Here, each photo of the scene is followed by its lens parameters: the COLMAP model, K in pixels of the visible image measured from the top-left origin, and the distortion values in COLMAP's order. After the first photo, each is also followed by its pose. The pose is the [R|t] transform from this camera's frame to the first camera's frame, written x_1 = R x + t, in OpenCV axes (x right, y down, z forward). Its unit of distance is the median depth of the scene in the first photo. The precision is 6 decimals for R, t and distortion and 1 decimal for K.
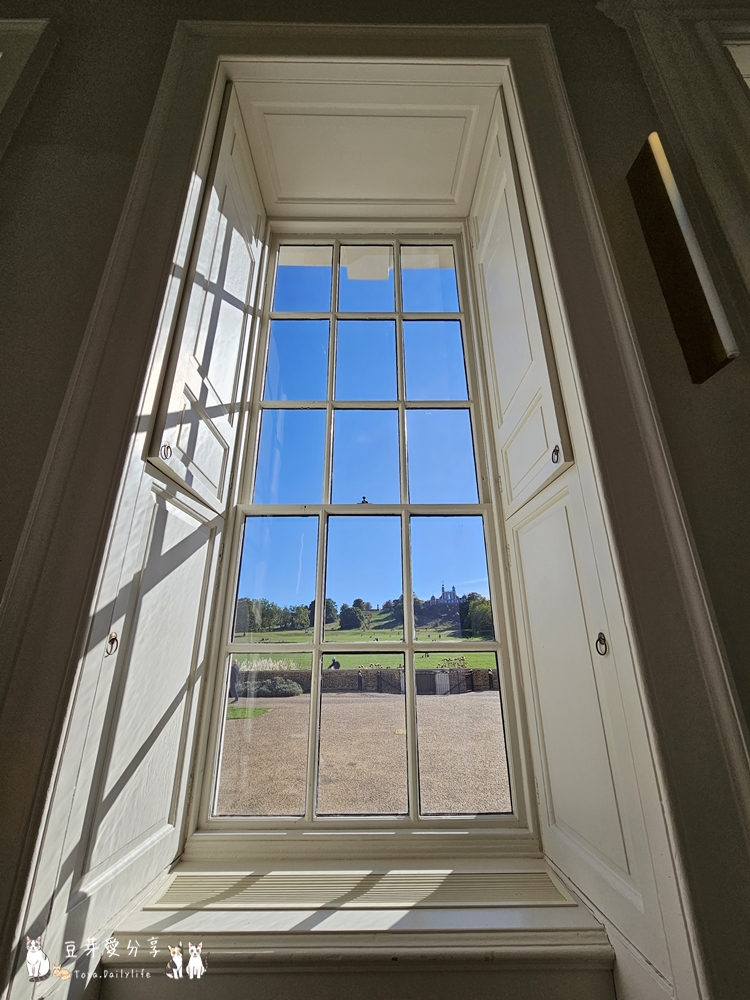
lens RADIAL K [[407.9, 0, 369.5], [0, 407.9, 502.5], [0, 0, 1]] dist [-0.003549, 0.000640]
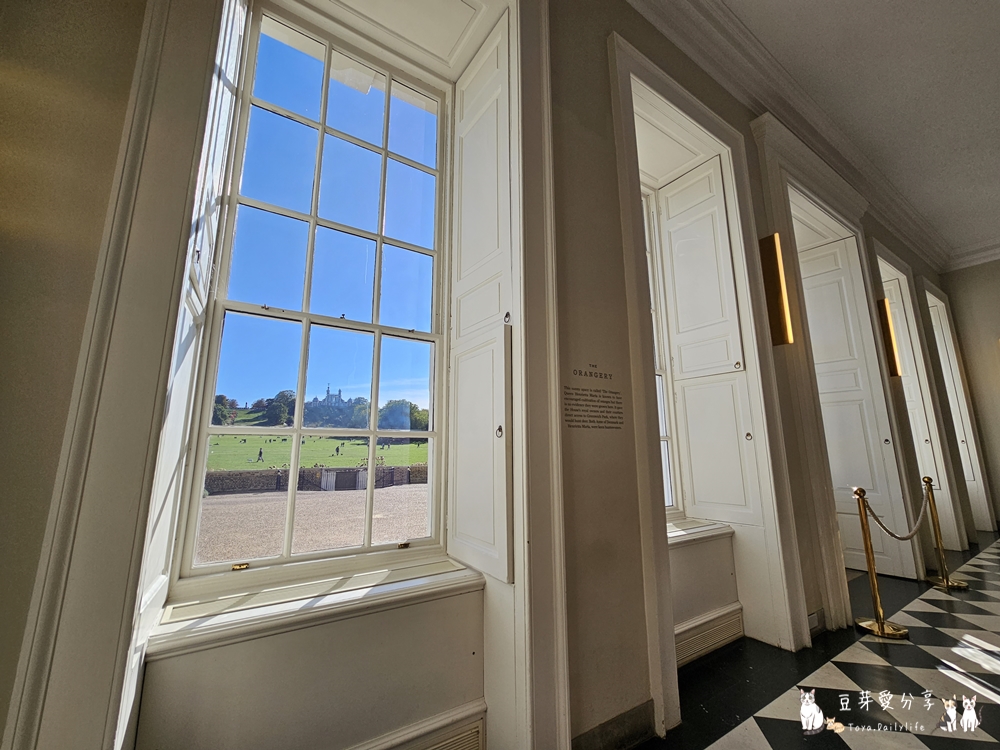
lens RADIAL K [[407.9, 0, 500.9], [0, 407.9, 375.2], [0, 0, 1]] dist [-0.003549, 0.000640]
pose [[0.832858, 0.099327, 0.544501, -0.204769], [-0.184787, 0.977220, 0.104383, -0.032841], [-0.521729, -0.187553, 0.832240, -0.200564]]
